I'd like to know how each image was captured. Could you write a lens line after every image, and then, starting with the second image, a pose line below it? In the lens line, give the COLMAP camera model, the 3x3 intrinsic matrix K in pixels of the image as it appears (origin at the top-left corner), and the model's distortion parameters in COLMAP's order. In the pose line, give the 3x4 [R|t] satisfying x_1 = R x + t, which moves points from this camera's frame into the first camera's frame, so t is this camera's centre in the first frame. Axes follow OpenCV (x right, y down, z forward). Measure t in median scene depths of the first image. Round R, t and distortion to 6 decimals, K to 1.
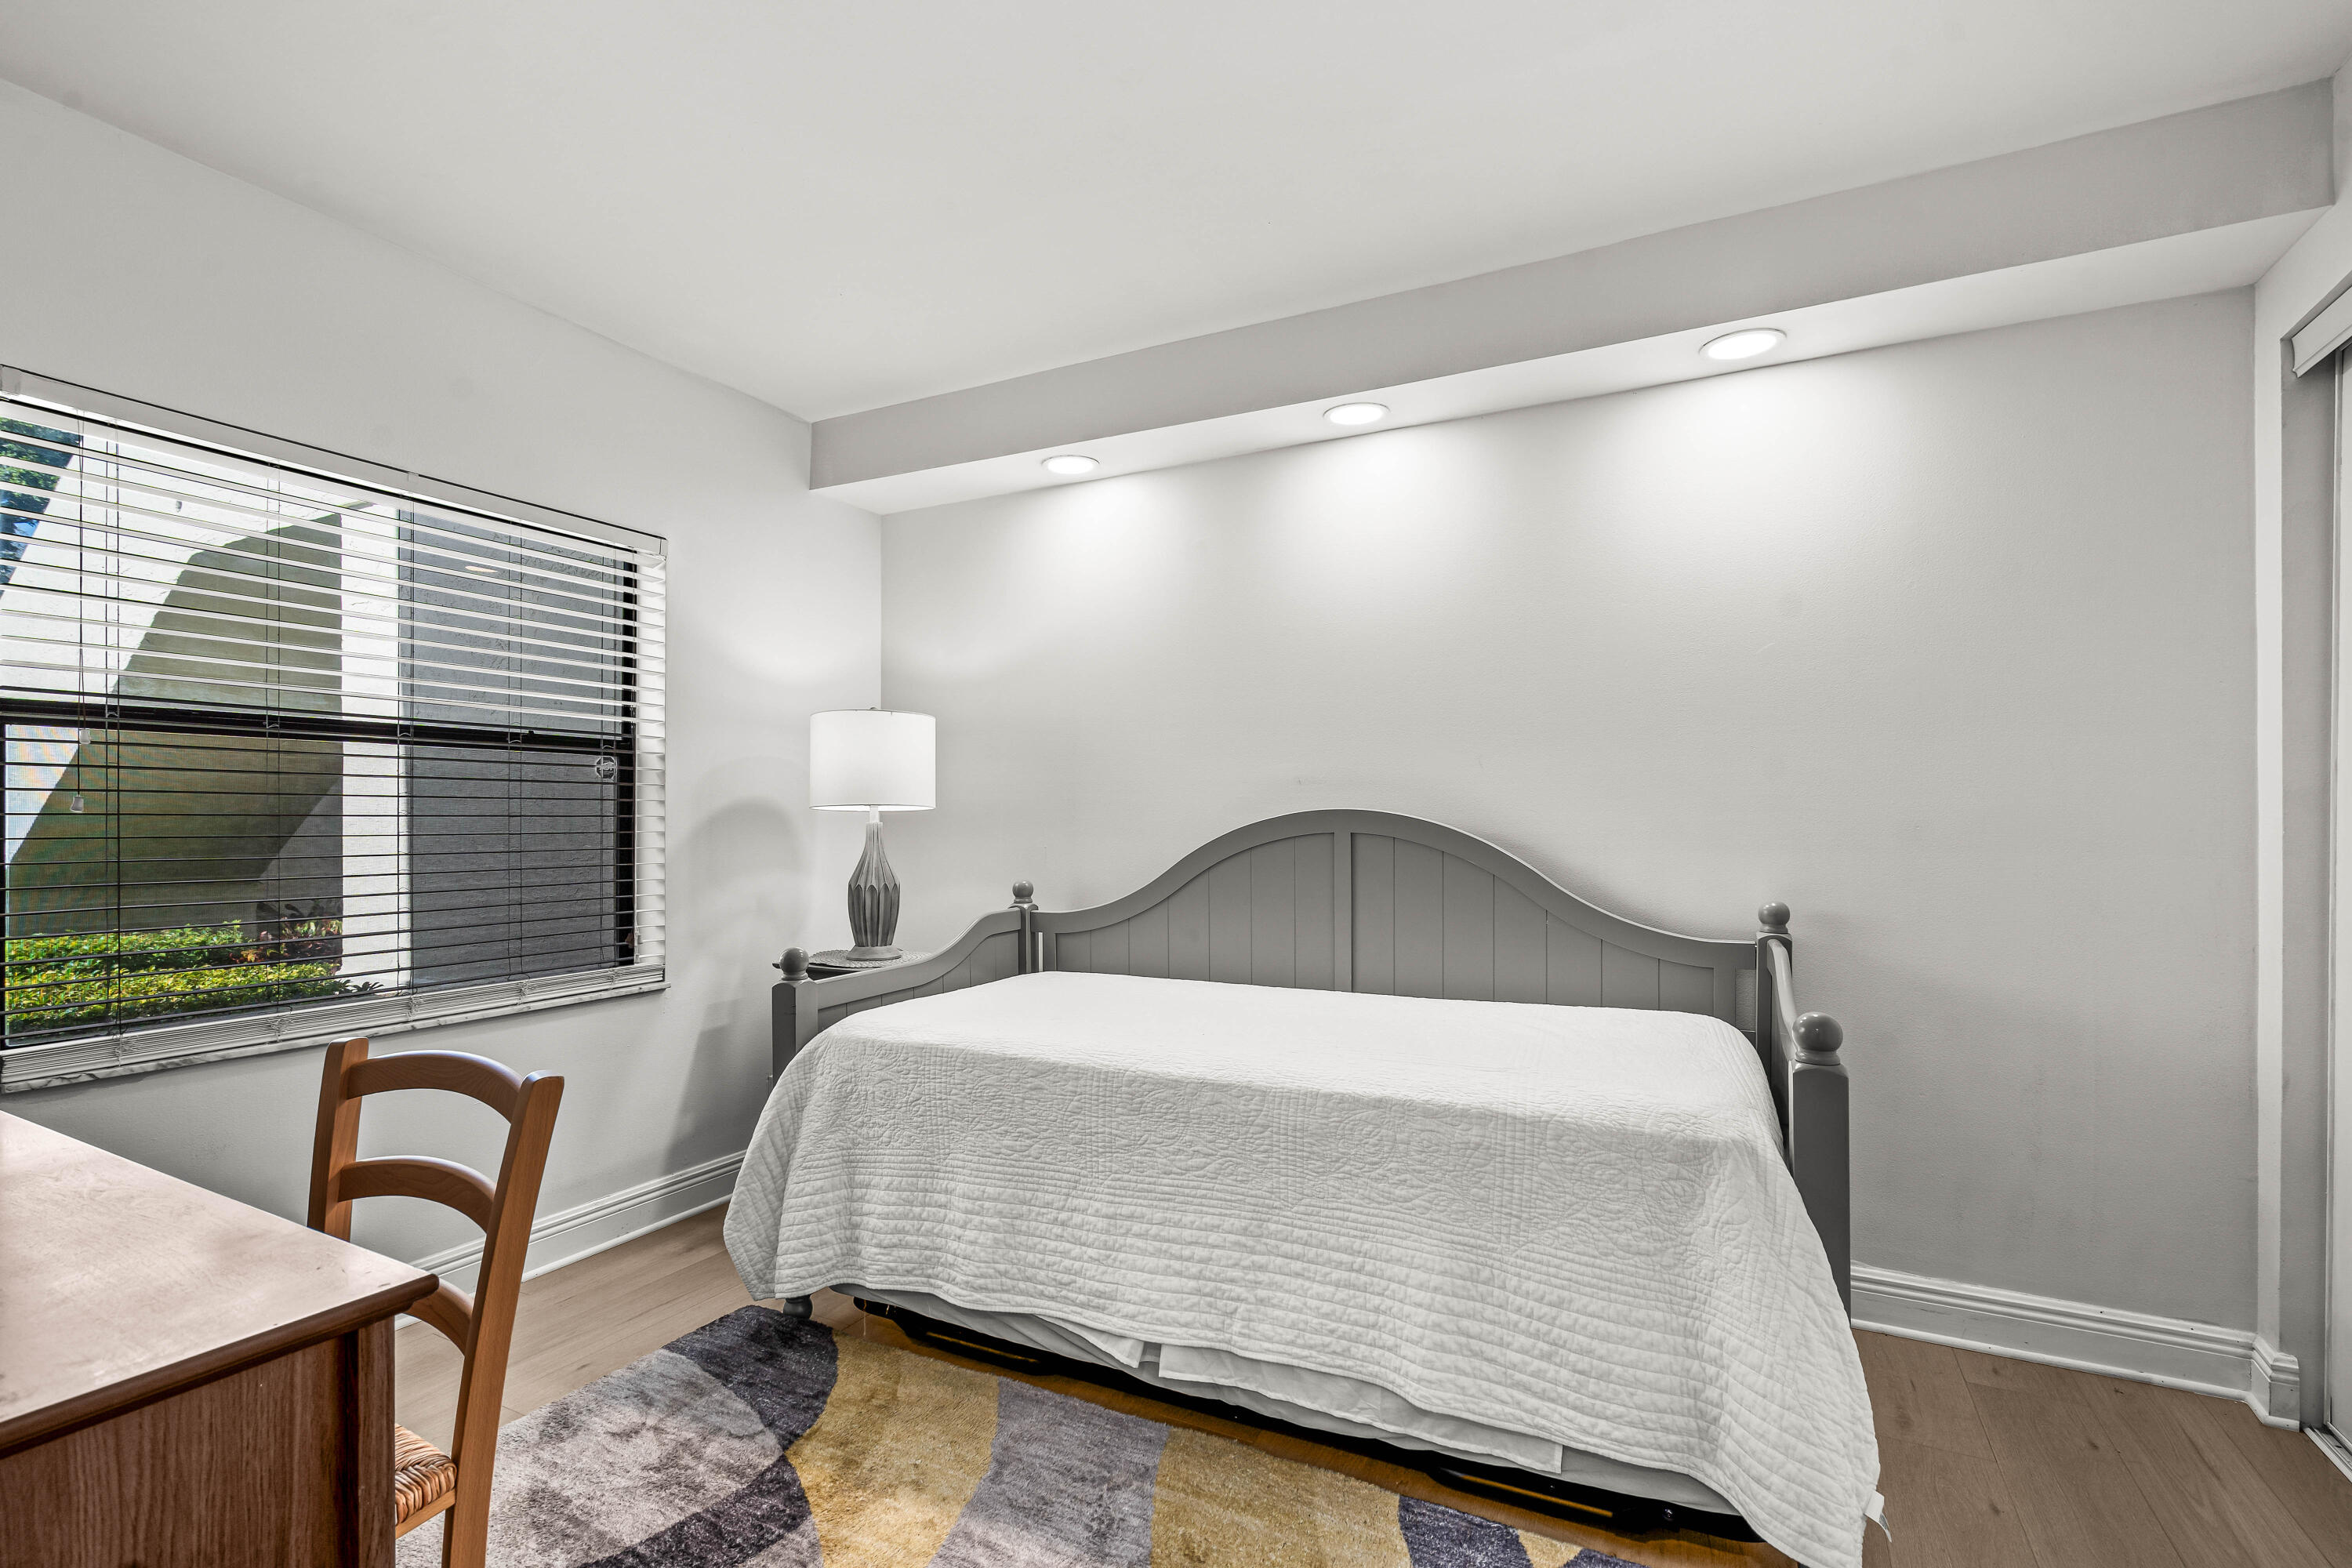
lens RADIAL K [[1089.3, 0, 1203.4], [0, 1089.3, 808.4], [0, 0, 1]] dist [-0.001535, 0.000428]
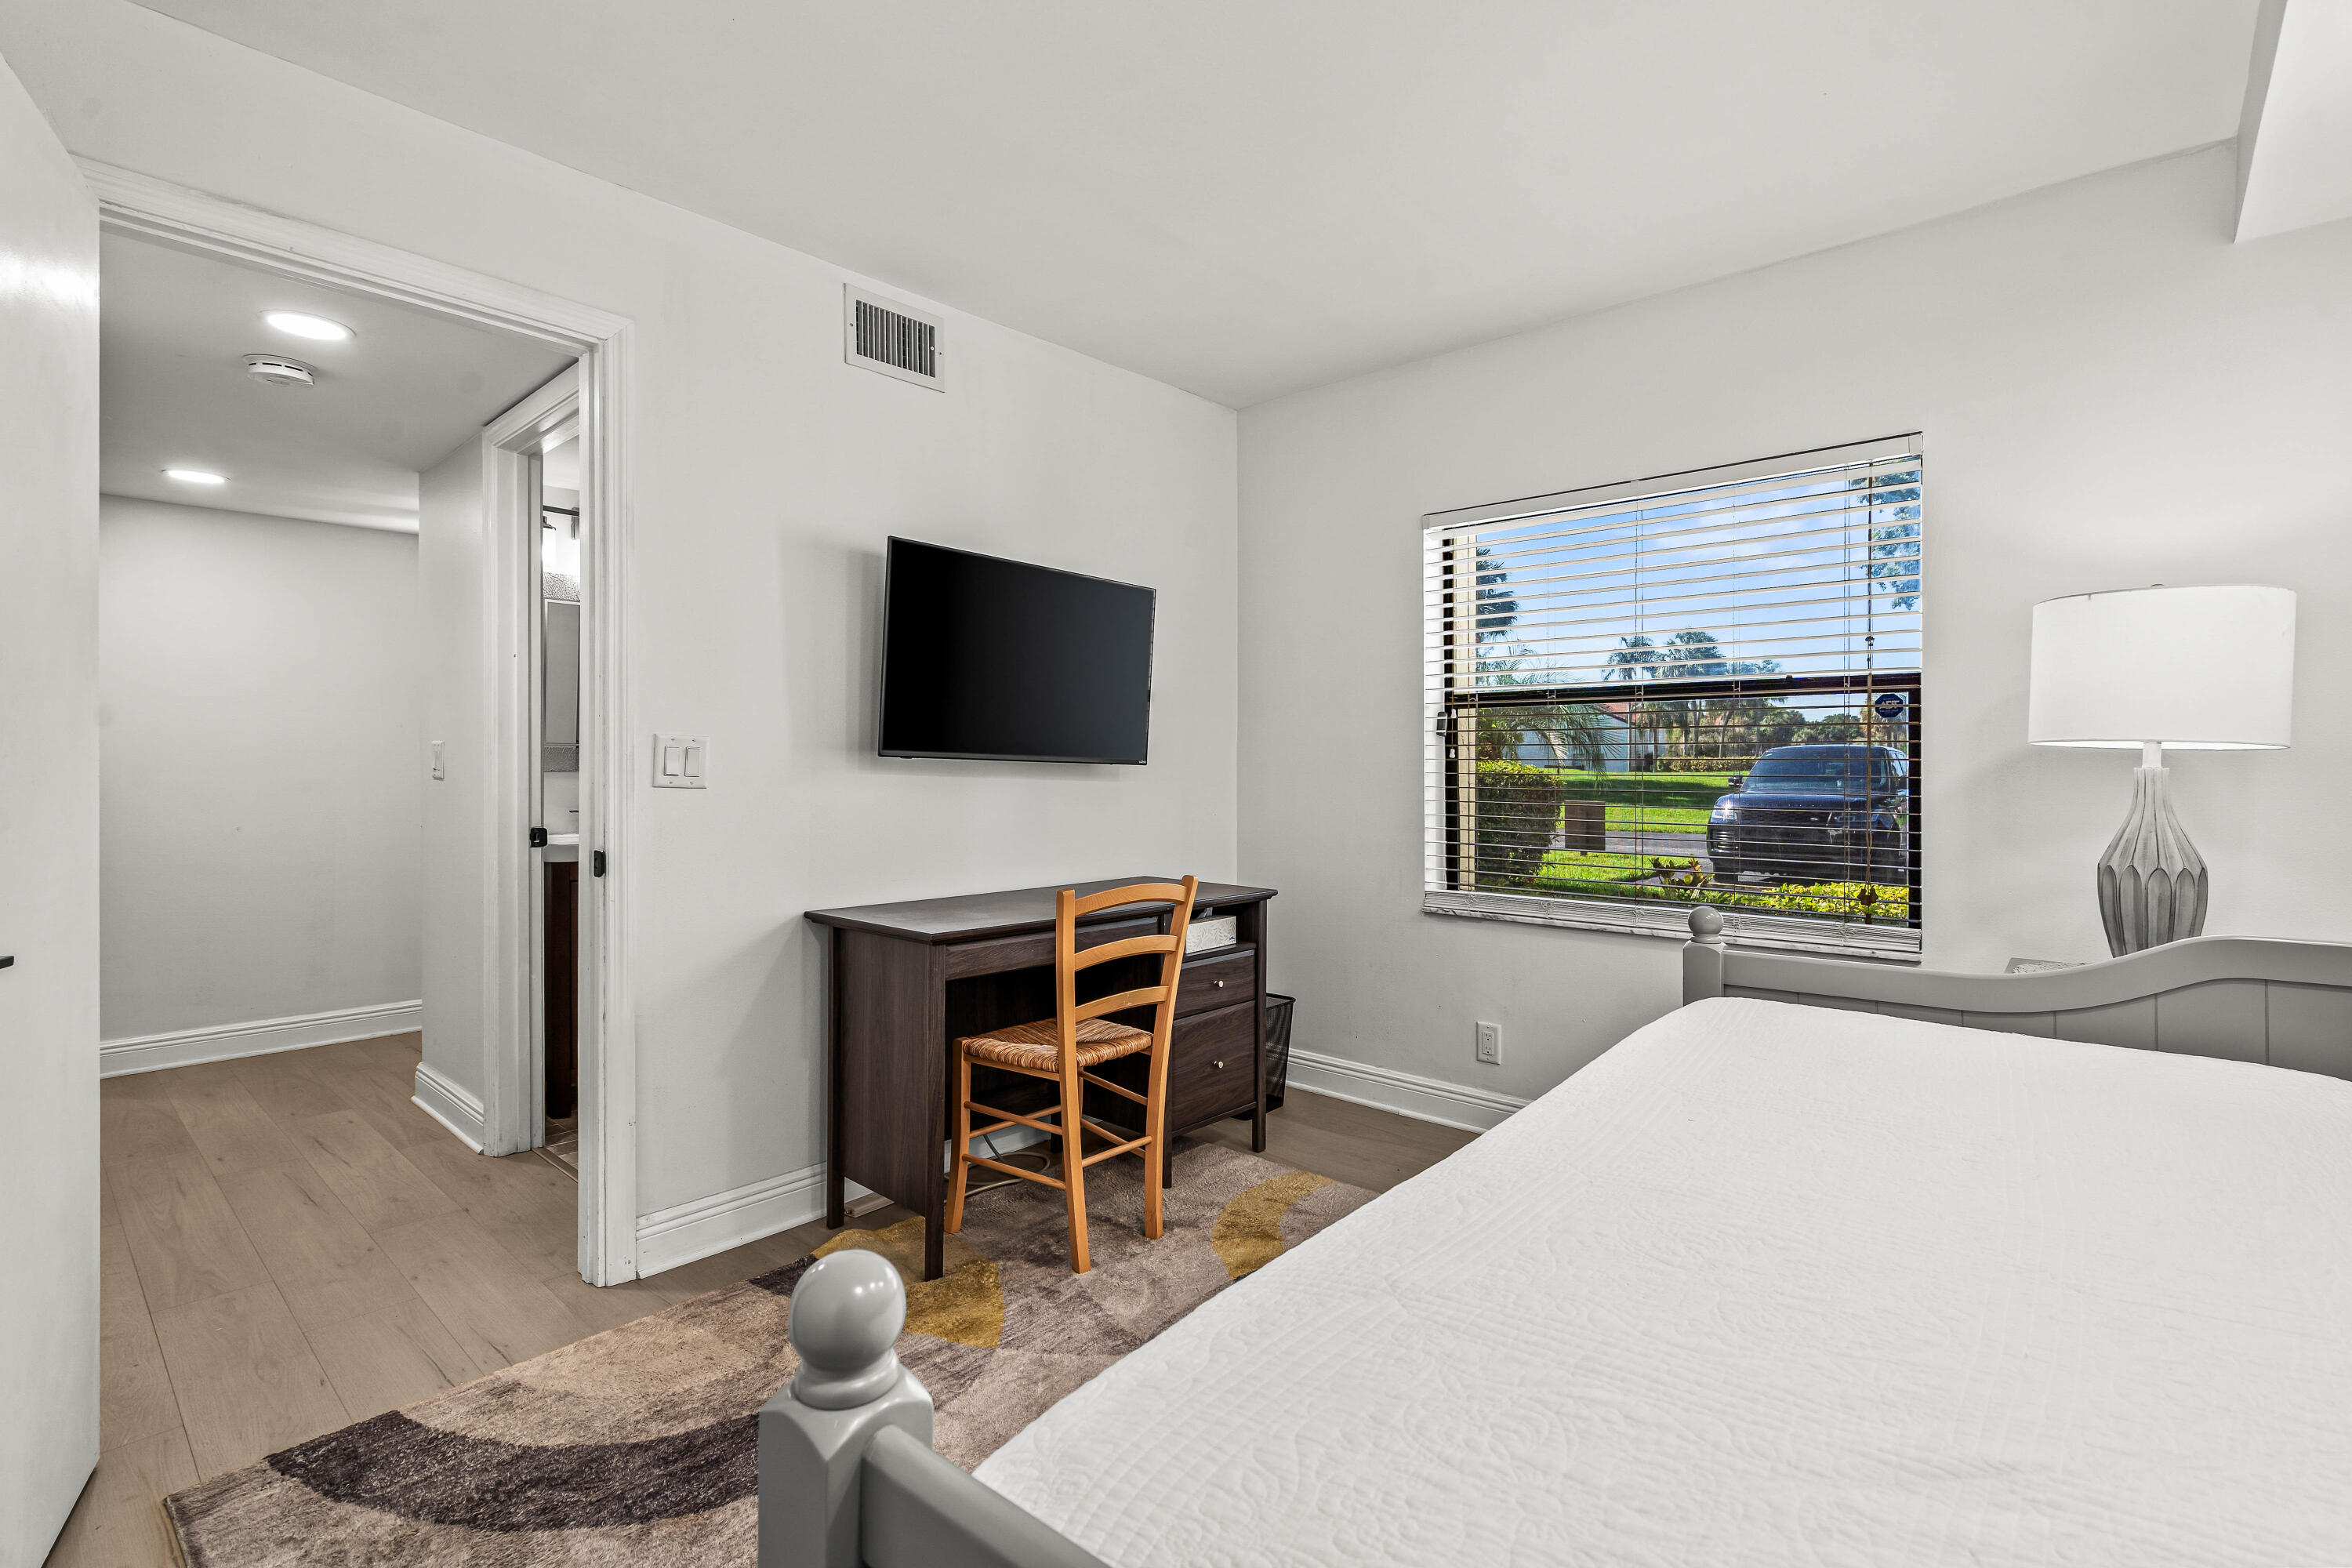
lens RADIAL K [[1081.4, 0, 1176.3], [0, 1081.4, 755.7], [0, 0, 1]] dist [-0.002956, 0.000116]
pose [[-0.267153, -0.008019, -0.963621, 0.450837], [0.006636, 0.999926, -0.010161, 0.008516], [0.963631, -0.009109, -0.267080, 0.637504]]
